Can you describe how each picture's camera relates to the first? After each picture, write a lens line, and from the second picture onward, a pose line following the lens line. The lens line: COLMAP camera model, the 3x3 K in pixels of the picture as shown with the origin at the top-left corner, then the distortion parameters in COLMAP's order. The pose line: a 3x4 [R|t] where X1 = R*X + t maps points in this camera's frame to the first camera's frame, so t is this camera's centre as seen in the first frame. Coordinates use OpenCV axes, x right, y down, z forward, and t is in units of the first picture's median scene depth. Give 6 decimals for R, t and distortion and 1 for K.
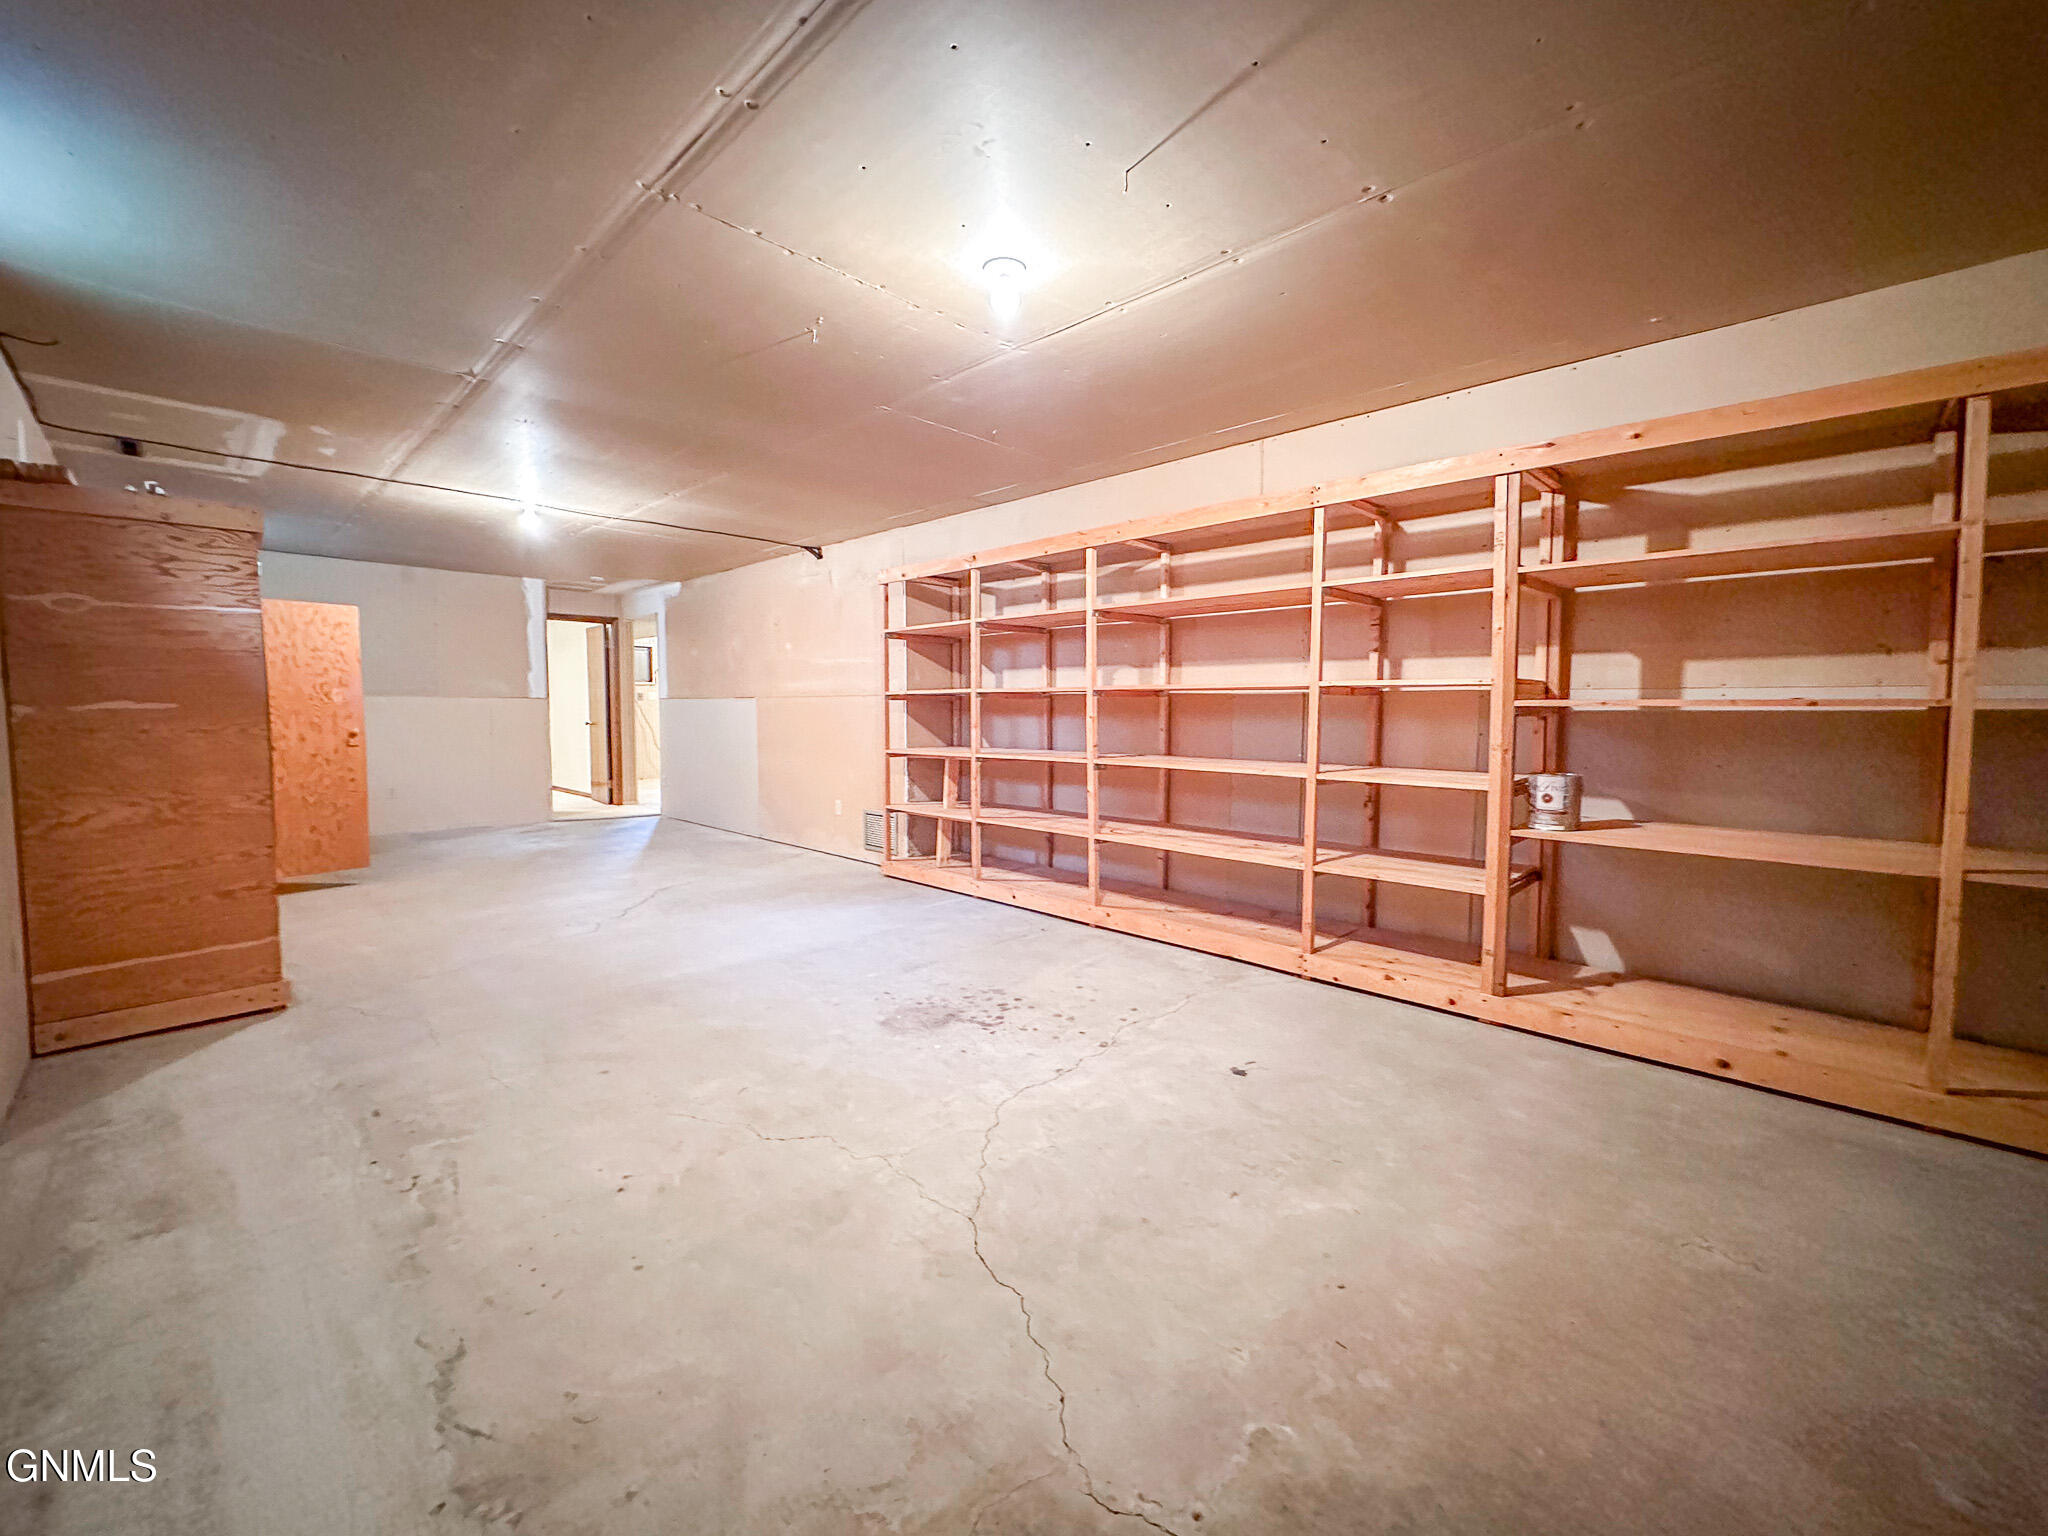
lens RADIAL K [[821.7, 0, 1021.9], [0, 821.7, 762.6], [0, 0, 1]] dist [-0.001280, 0.000579]
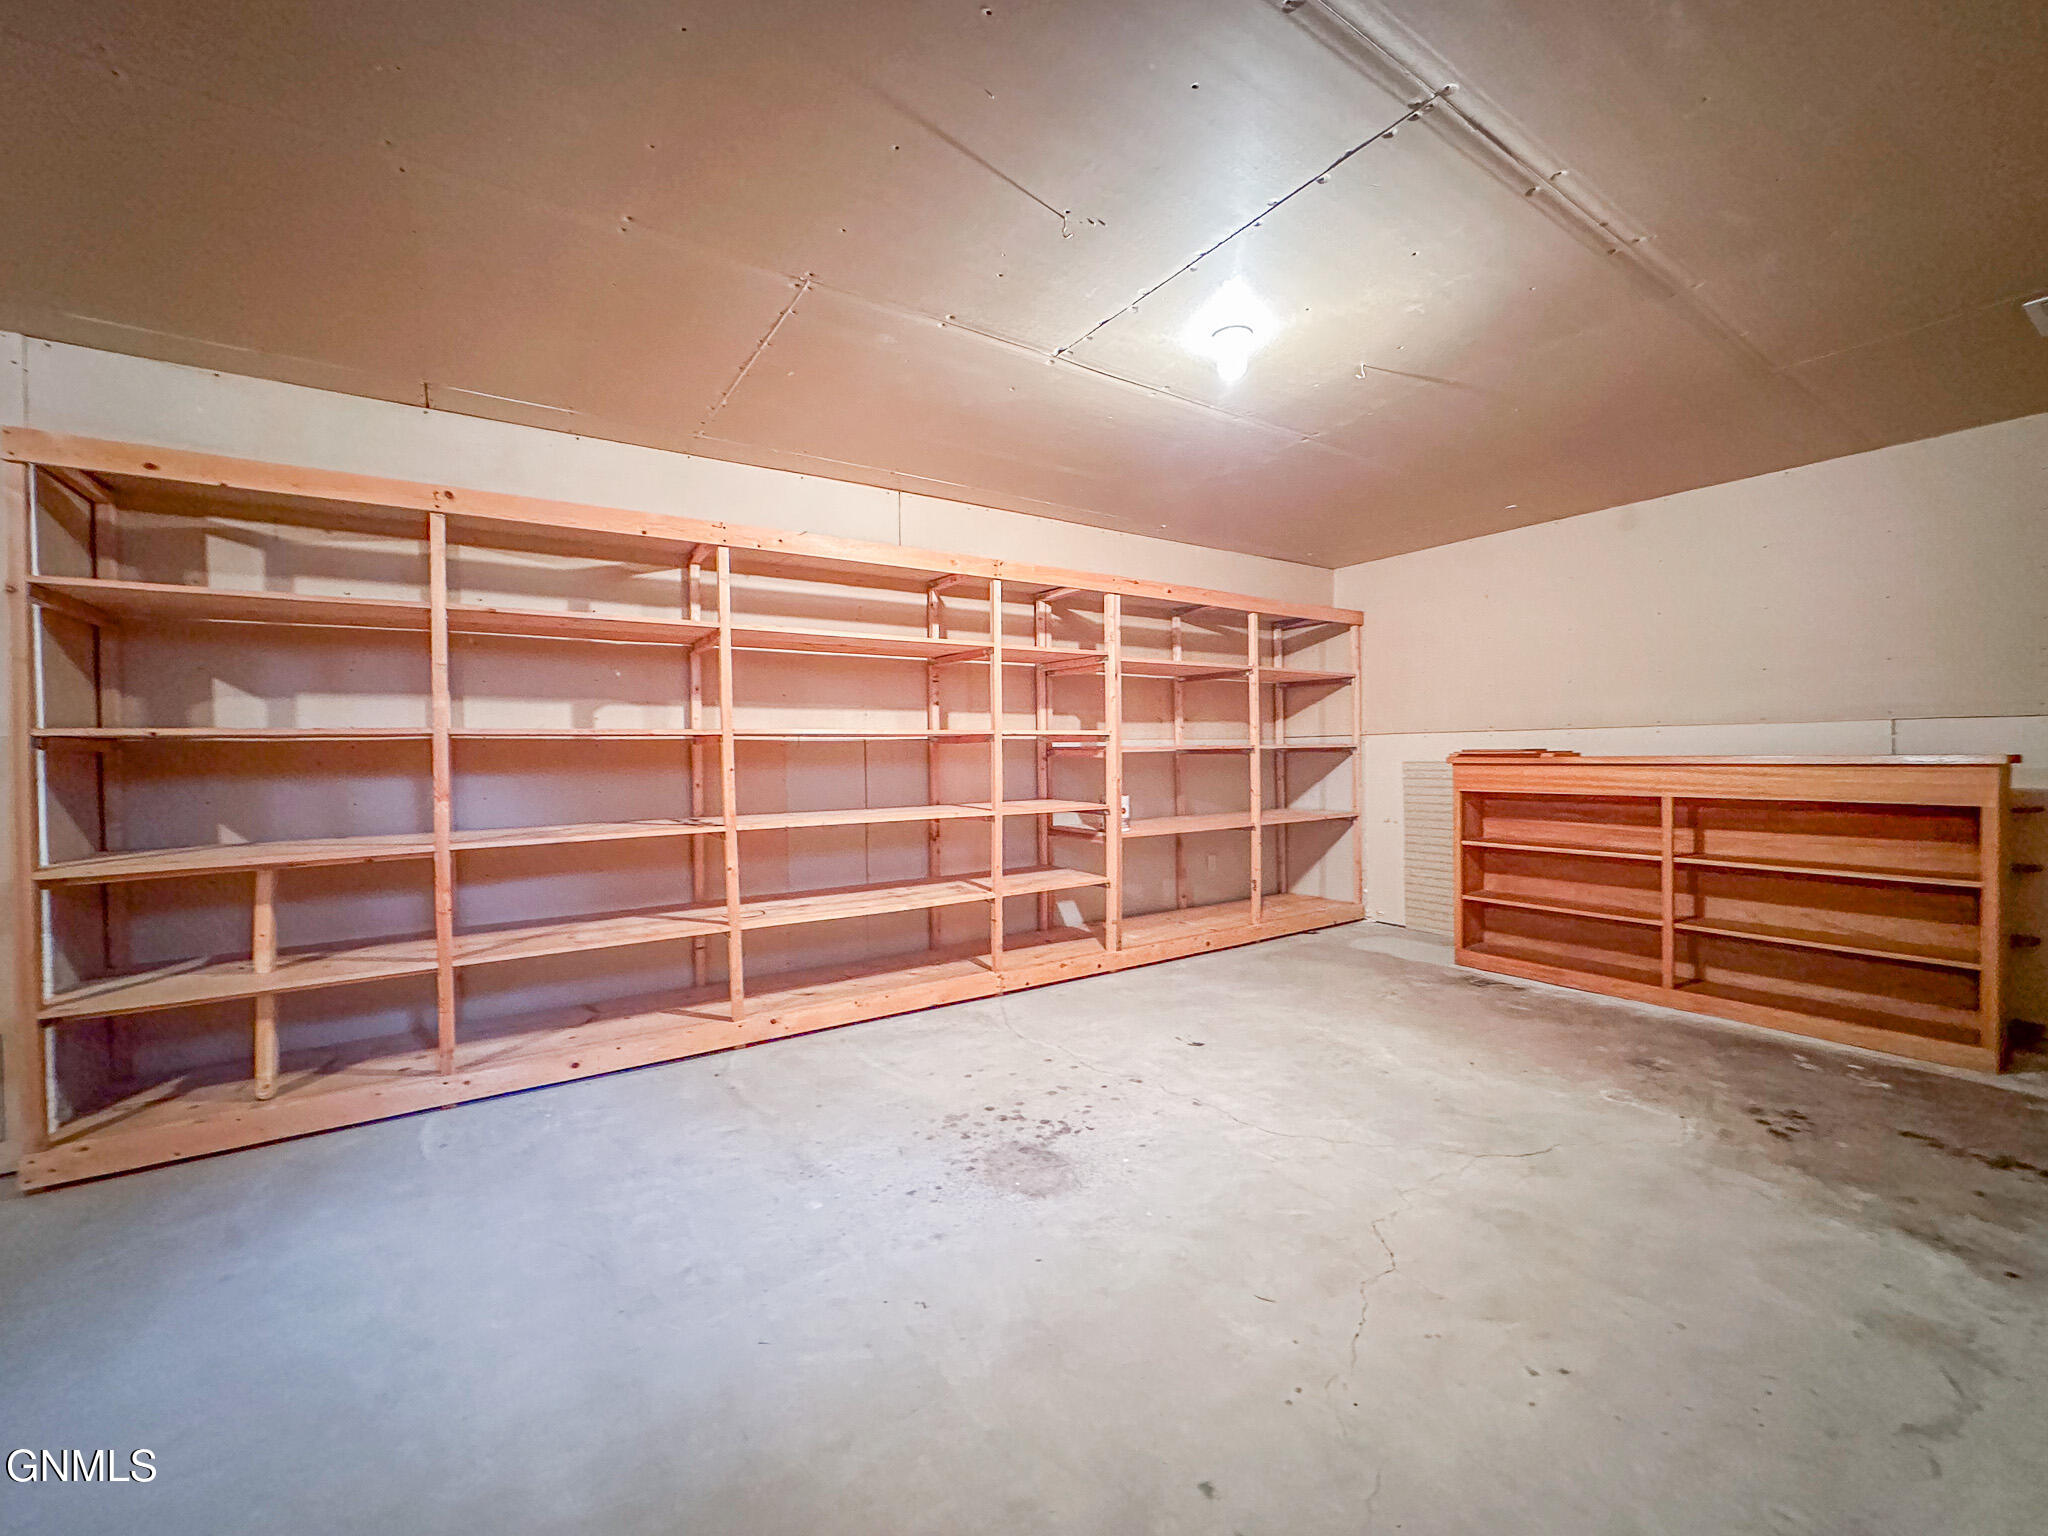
lens RADIAL K [[828.4, 0, 1024.3], [0, 828.4, 762.4], [0, 0, 1]] dist [-0.002726, 0.000126]
pose [[0.205280, -0.017172, 0.978553, -0.811235], [0.080940, 0.996719, 0.000511, -0.054294], [-0.975350, 0.079100, 0.205997, 0.780378]]
